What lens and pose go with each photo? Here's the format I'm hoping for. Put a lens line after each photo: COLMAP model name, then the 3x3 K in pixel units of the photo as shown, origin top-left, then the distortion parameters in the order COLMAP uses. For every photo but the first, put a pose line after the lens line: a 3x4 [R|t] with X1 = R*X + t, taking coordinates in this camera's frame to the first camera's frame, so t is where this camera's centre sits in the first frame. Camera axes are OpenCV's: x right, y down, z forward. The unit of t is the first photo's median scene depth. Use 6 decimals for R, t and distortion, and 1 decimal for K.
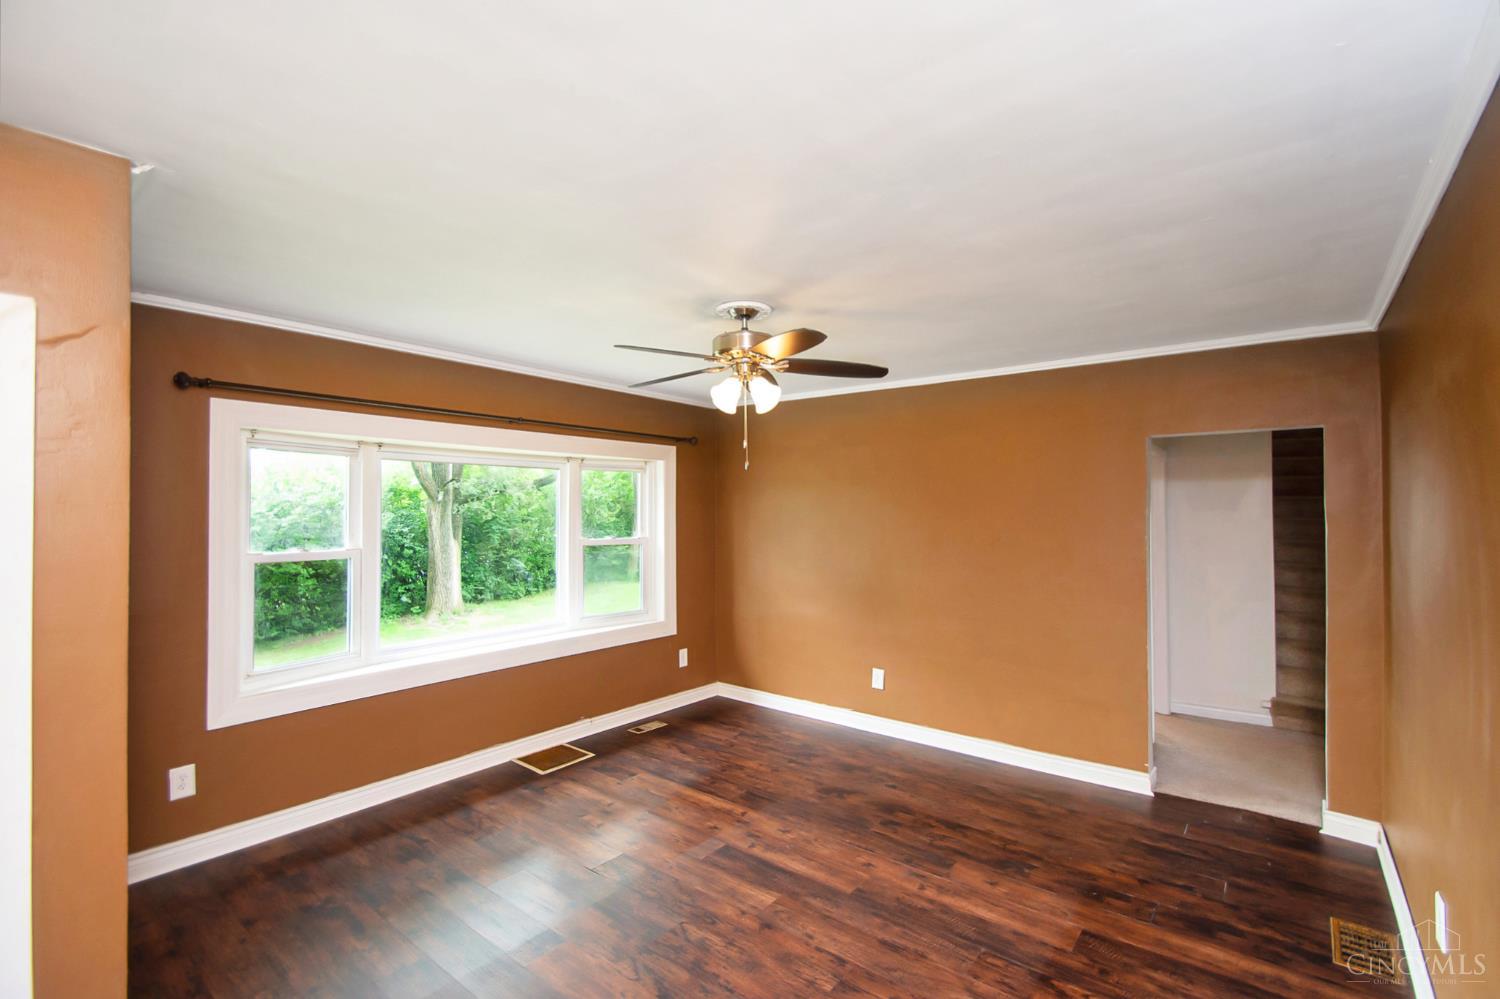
lens RADIAL K [[677.9, 0, 755.1], [0, 677.9, 505.9], [0, 0, 1]] dist [0.002057, -0.000061]
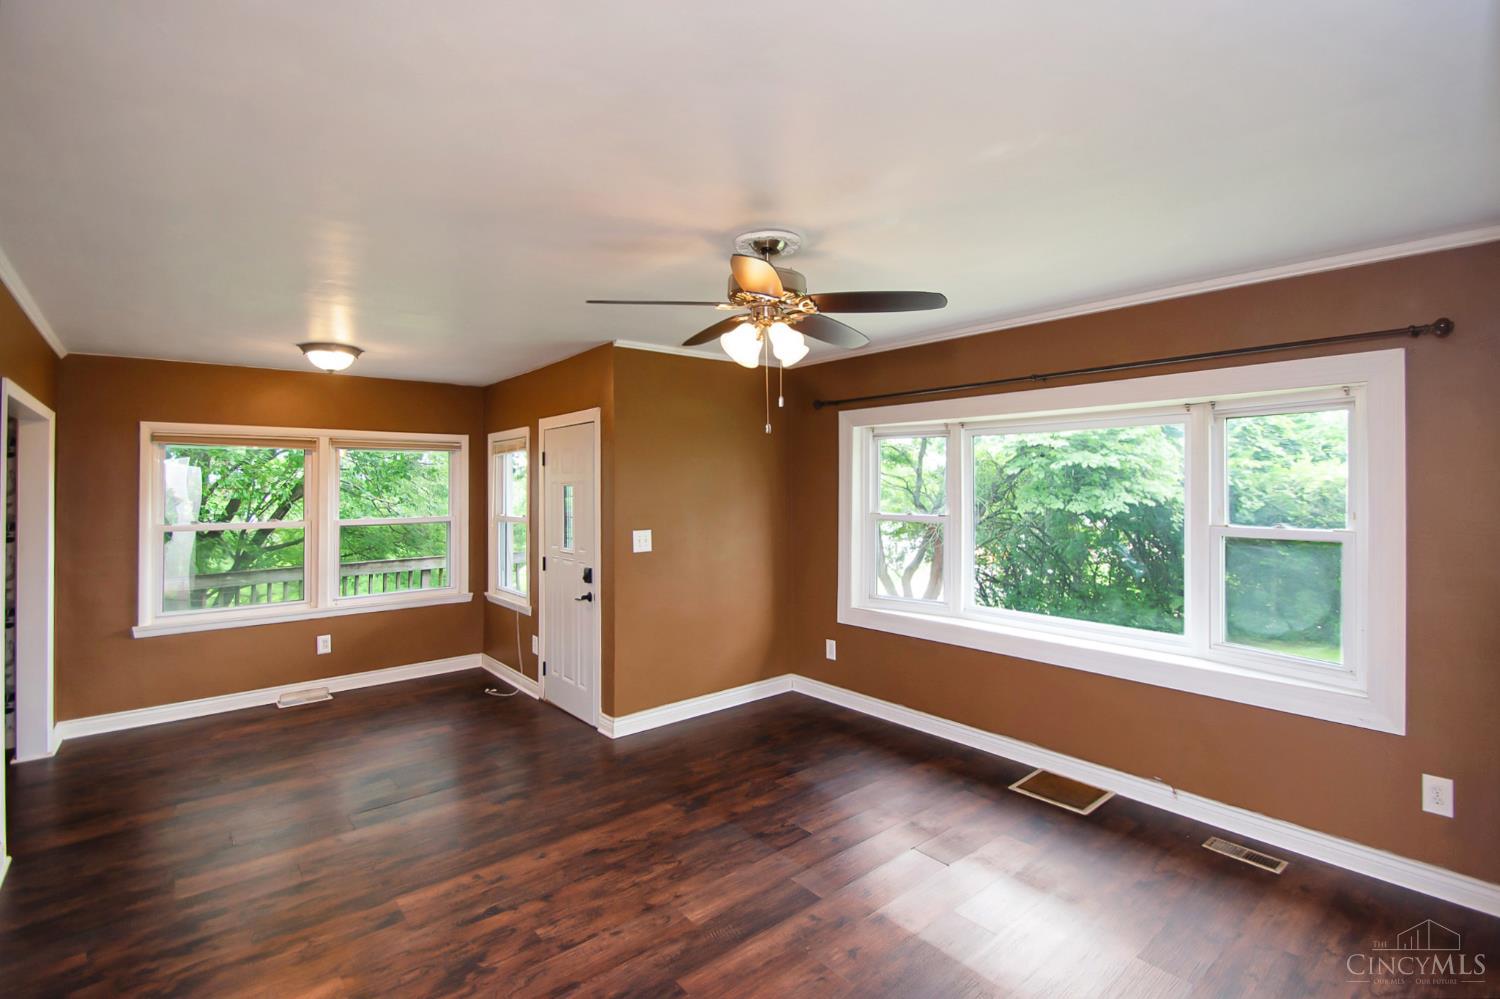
lens RADIAL K [[693.8, 0, 755.3], [0, 693.8, 482.2], [0, 0, 1]] dist [-0.000673, -0.000769]
pose [[-0.198084, -0.002127, -0.980183, 0.697588], [0.012226, 0.999914, -0.004640, 0.007584], [0.980109, -0.012903, -0.198041, 0.976585]]
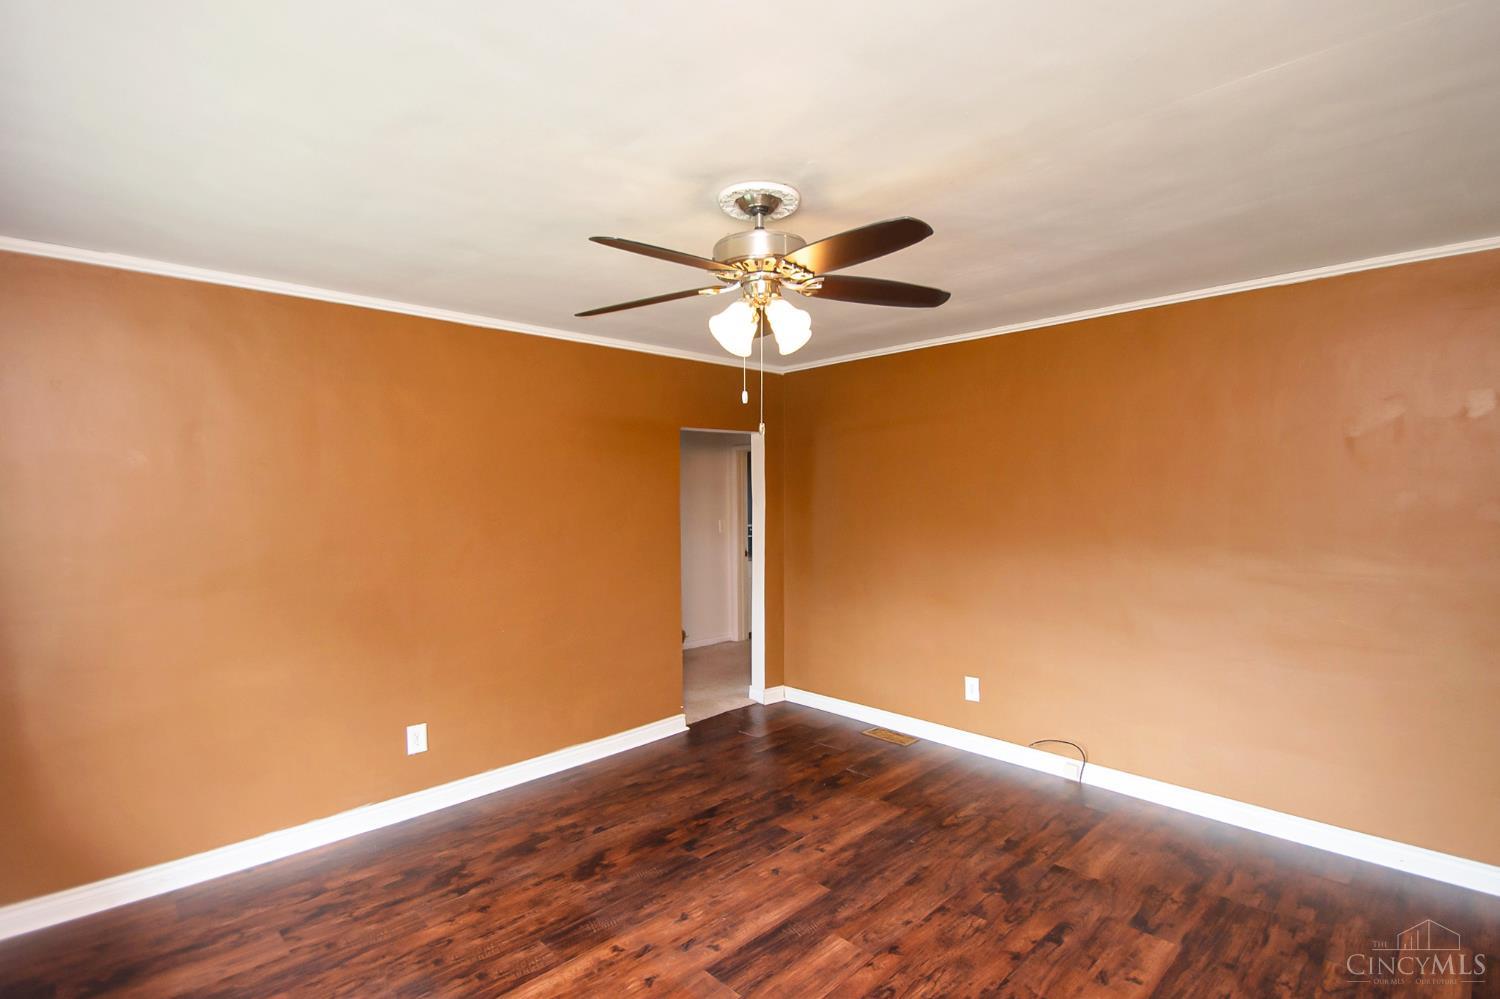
lens RADIAL K [[707.6, 0, 744.8], [0, 707.6, 515.5], [0, 0, 1]] dist [0.020427, -0.024466]
pose [[0.132090, -0.036700, 0.990558, -0.667717], [0.010125, 0.999312, 0.035674, 0.003163], [-0.991186, 0.005317, 0.132371, 0.768241]]
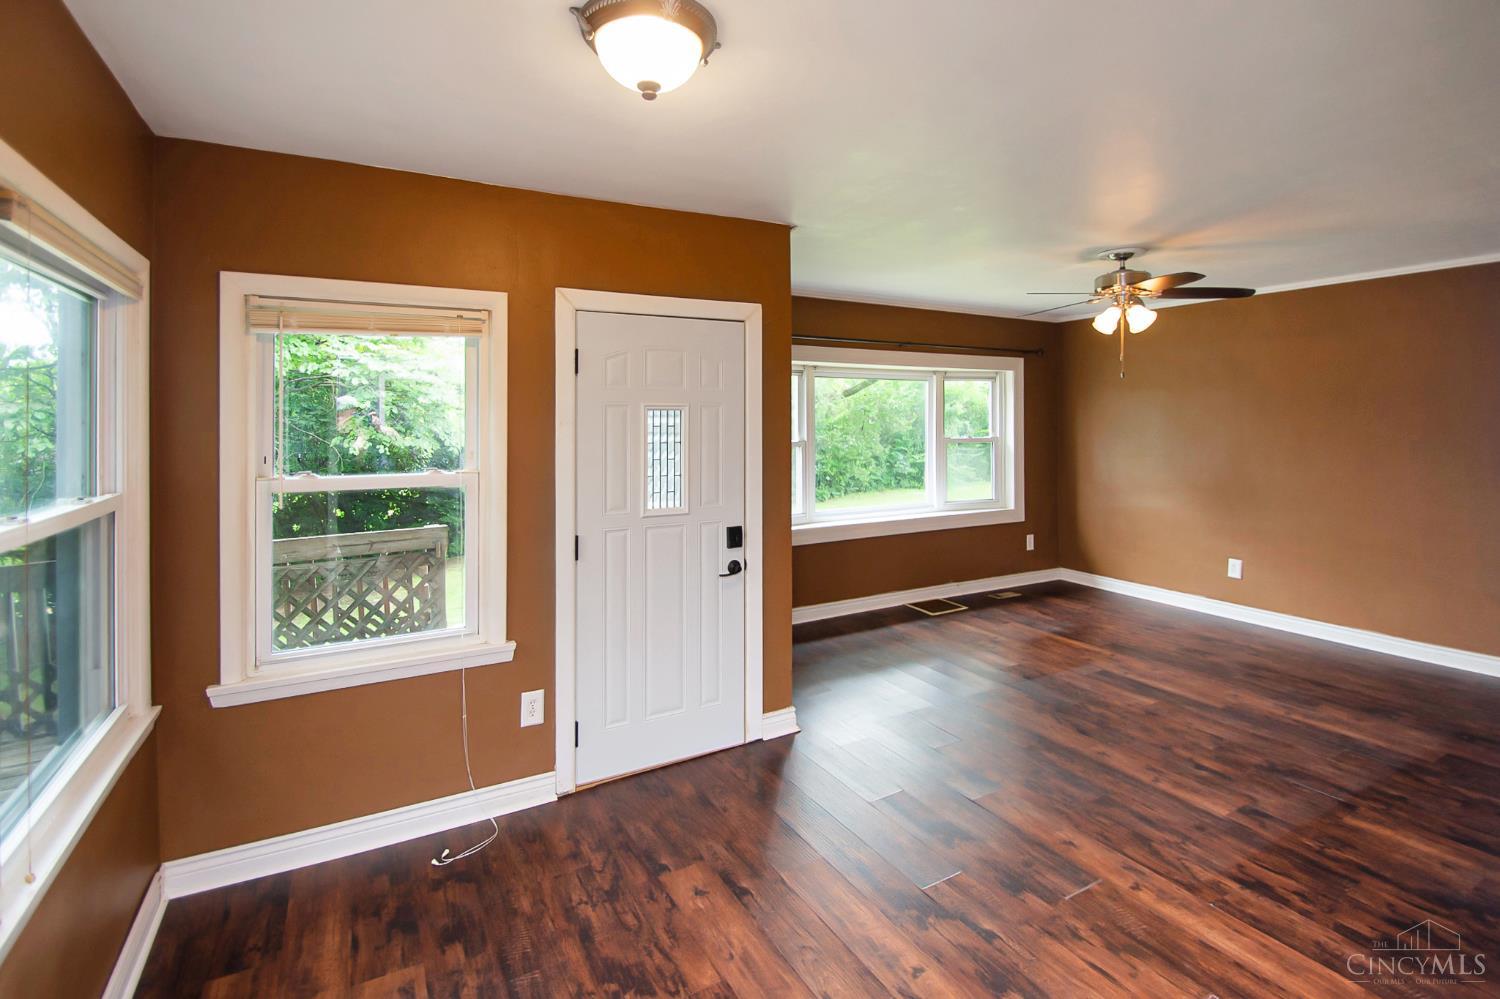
lens RADIAL K [[707.0, 0, 744.8], [0, 707.0, 426.1], [0, 0, 1]] dist [0.000479, -0.009712]
pose [[0.921606, -0.002422, -0.388120, -0.132368], [0.007652, 0.999900, 0.011930, 0.014481], [0.388052, -0.013964, 0.921532, -0.438883]]
